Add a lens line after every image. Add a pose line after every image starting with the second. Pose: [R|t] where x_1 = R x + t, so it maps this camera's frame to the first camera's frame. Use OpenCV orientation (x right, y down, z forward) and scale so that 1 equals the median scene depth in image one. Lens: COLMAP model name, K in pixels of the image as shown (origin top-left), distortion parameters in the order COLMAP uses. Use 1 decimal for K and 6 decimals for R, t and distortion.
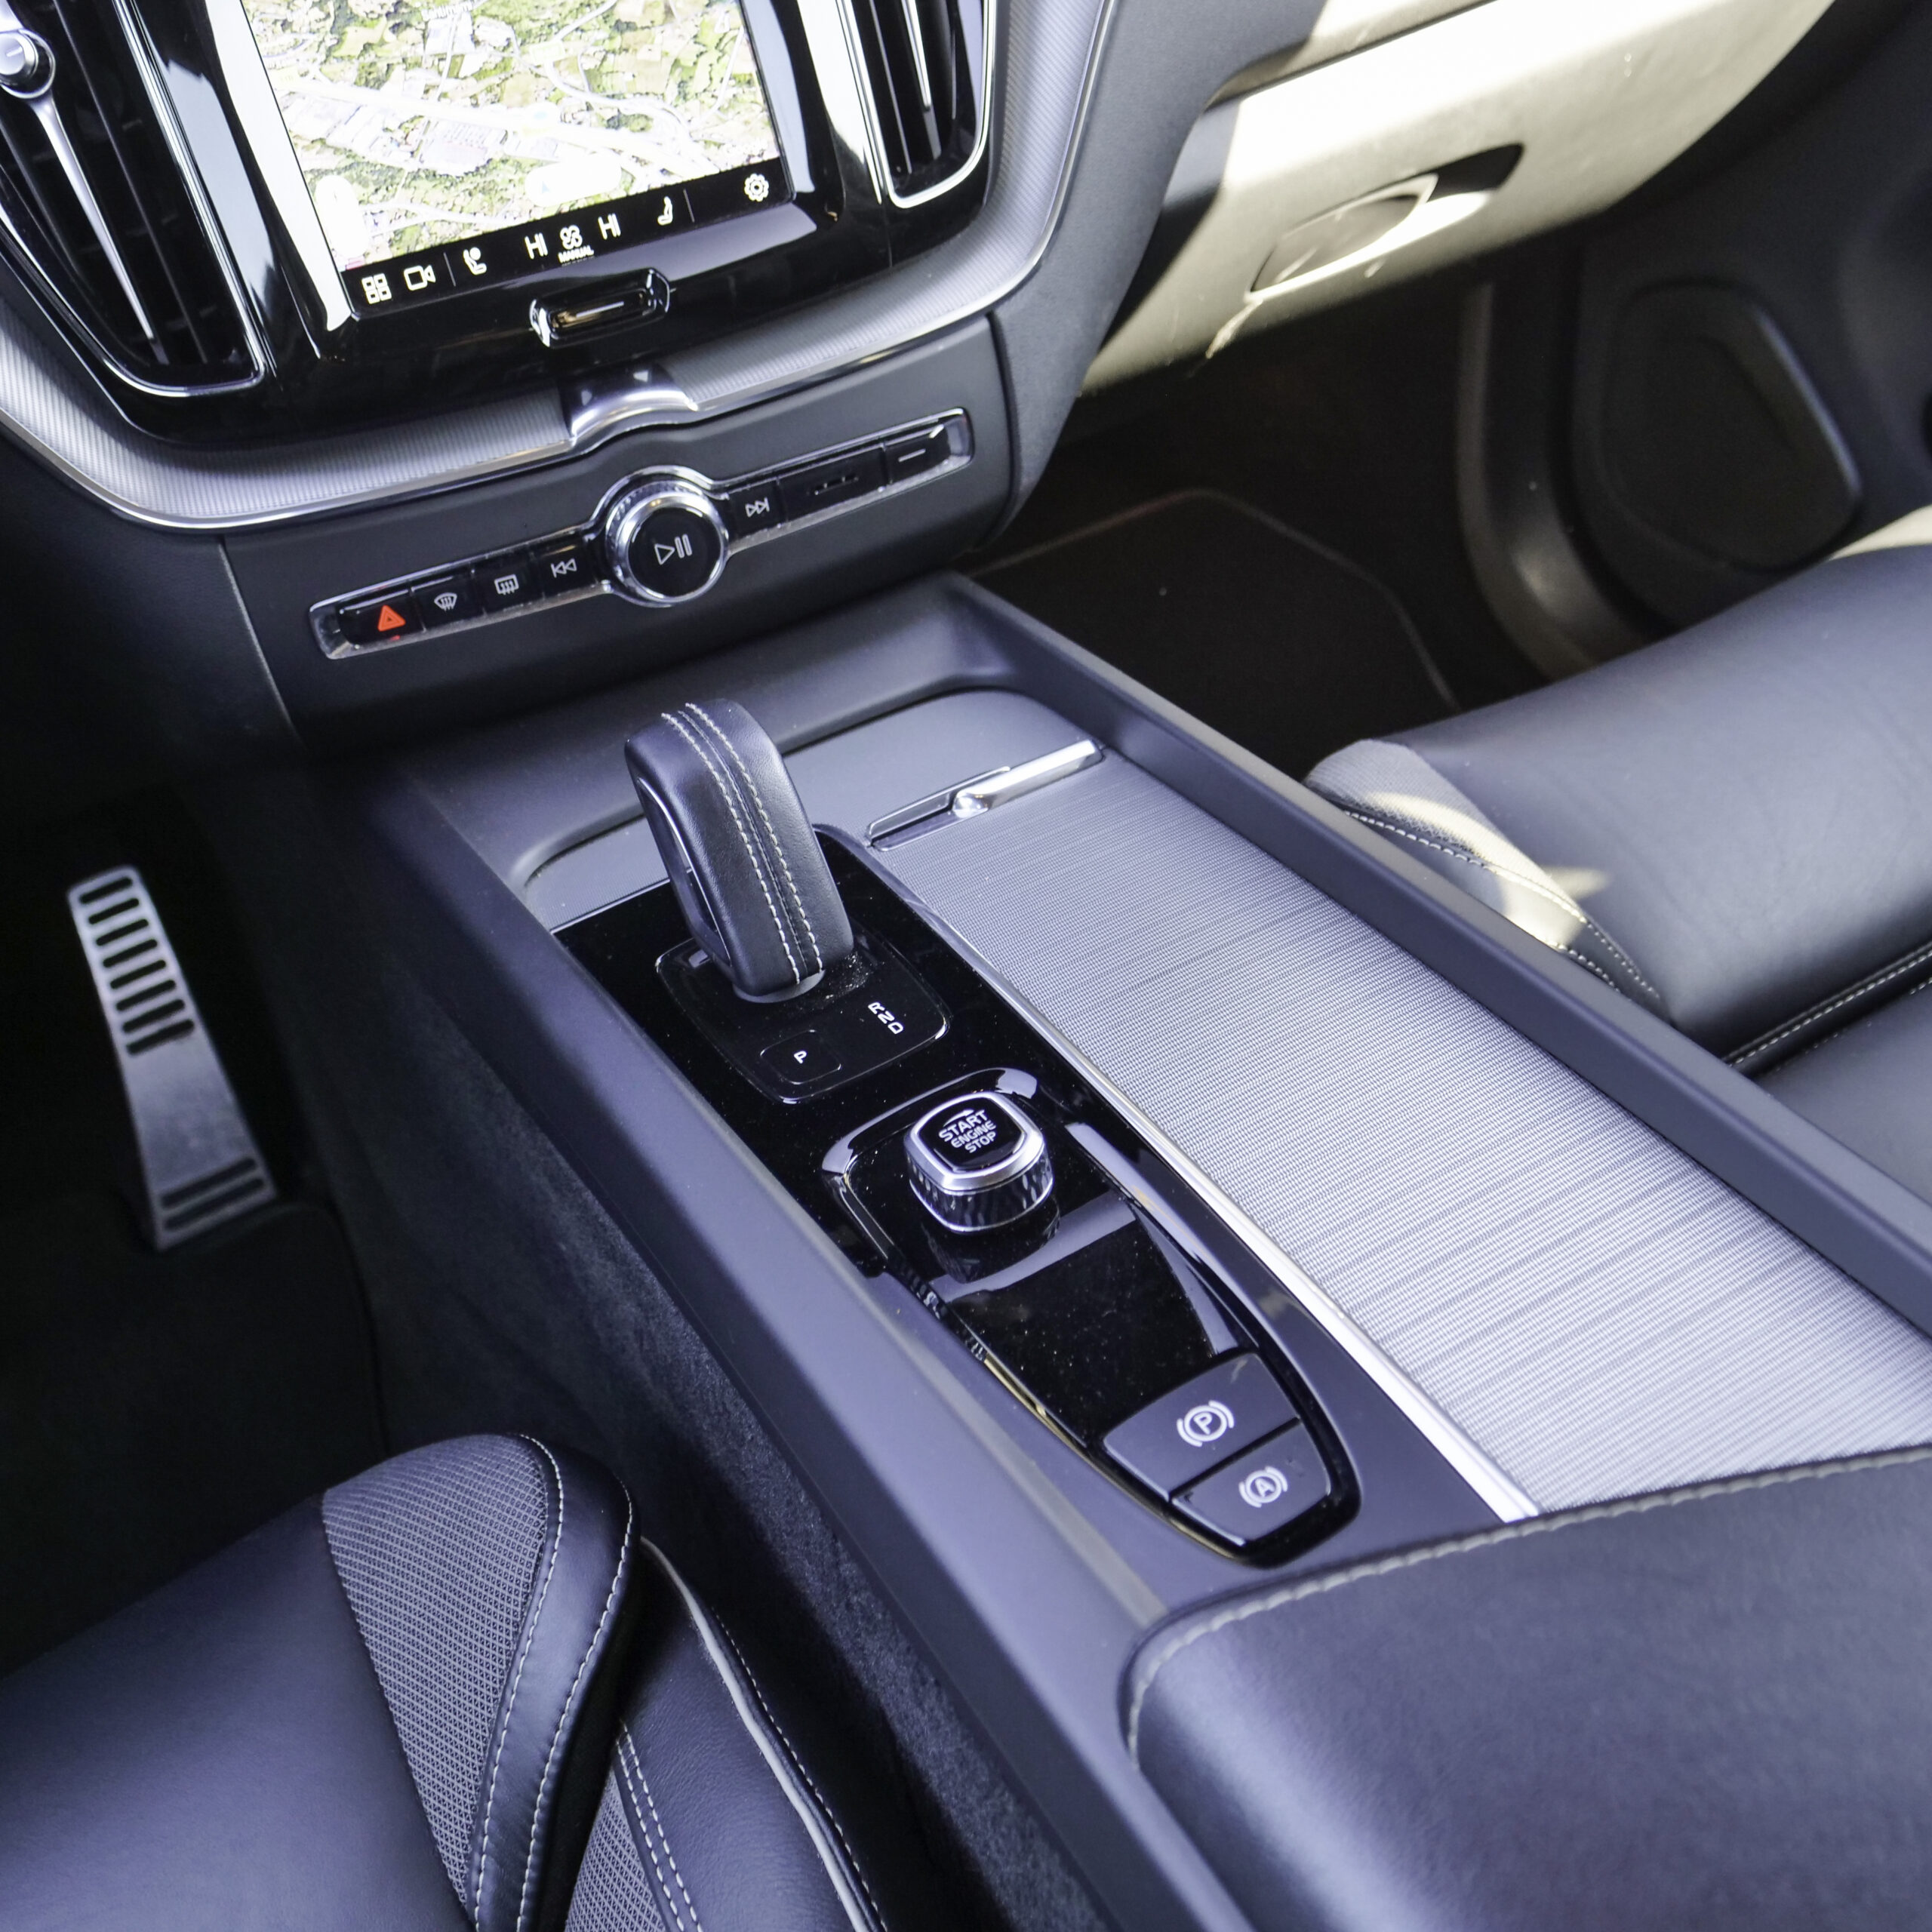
lens RADIAL K [[1862.1, 0, 961.4], [0, 1862.1, 967.9], [0, 0, 1]] dist [-0.047795, 0.000000]
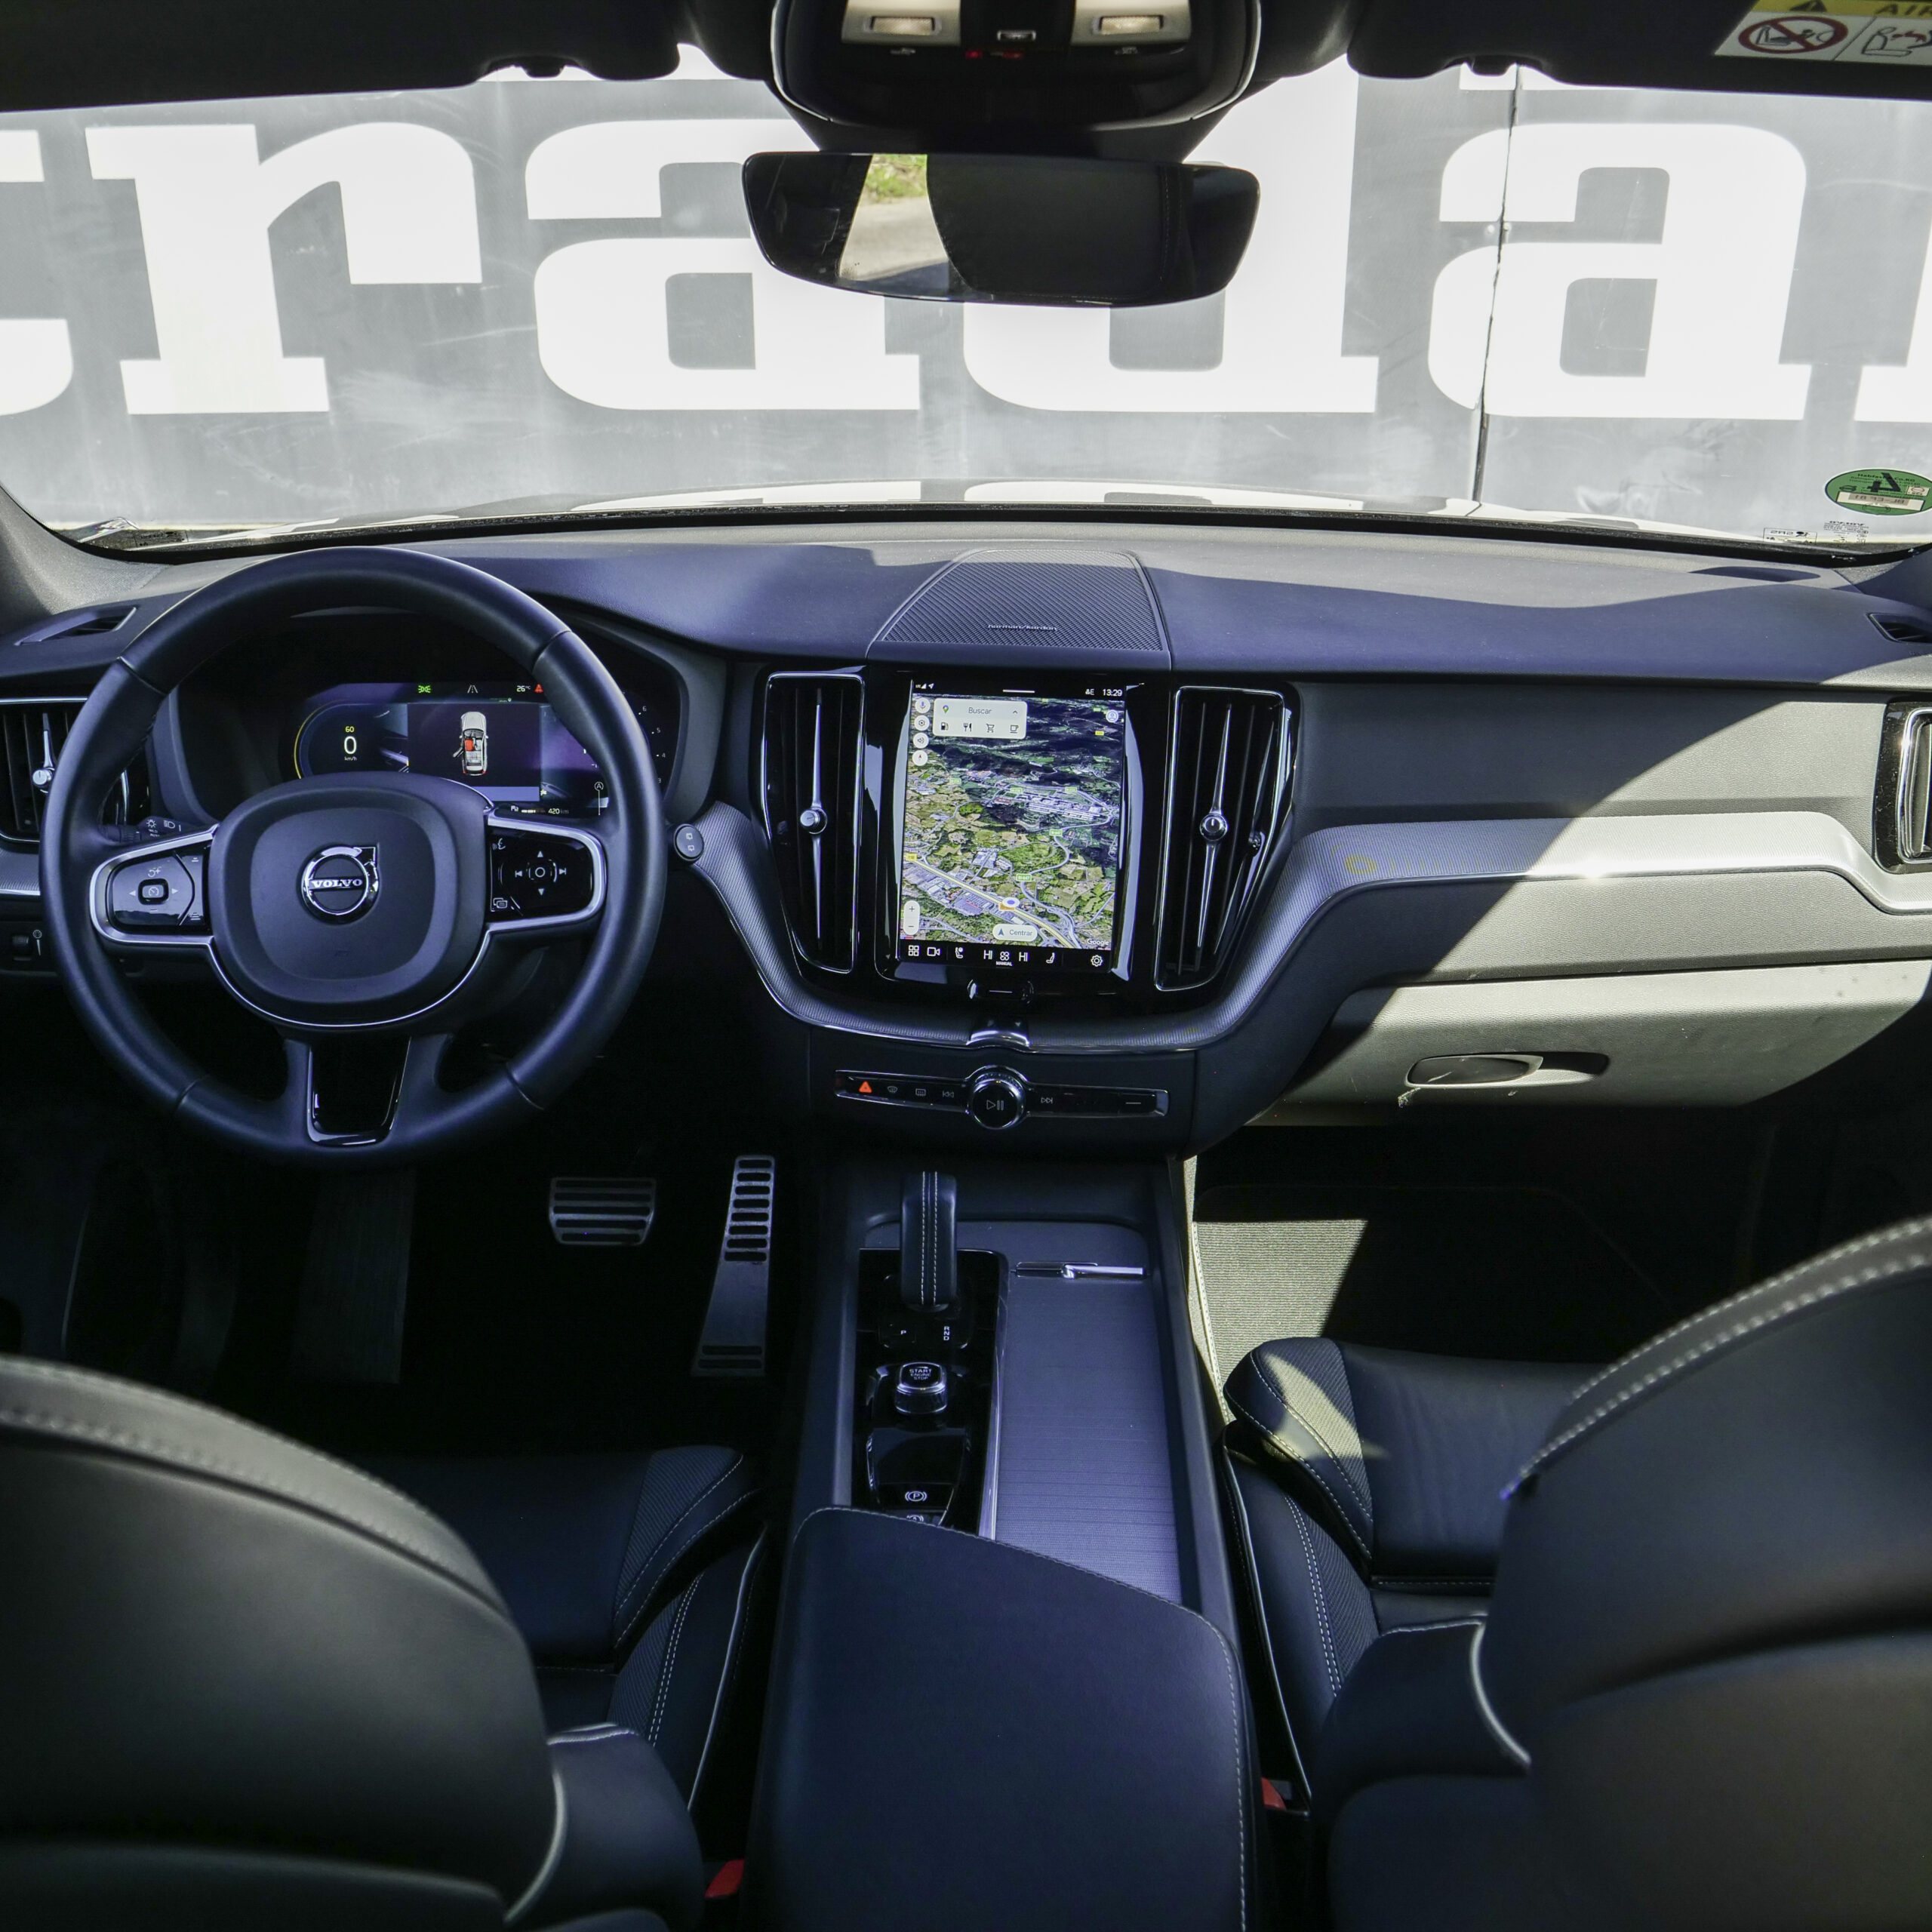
lens RADIAL K [[1862.1, 0, 972.7], [0, 1862.1, 964.7], [0, 0, 1]] dist [-0.047795, 0.000000]
pose [[0.848980, 0.315598, -0.423829, 0.677399], [-0.414484, 0.895222, -0.163648, -0.015820], [0.327774, 0.314605, 0.890836, -0.940243]]
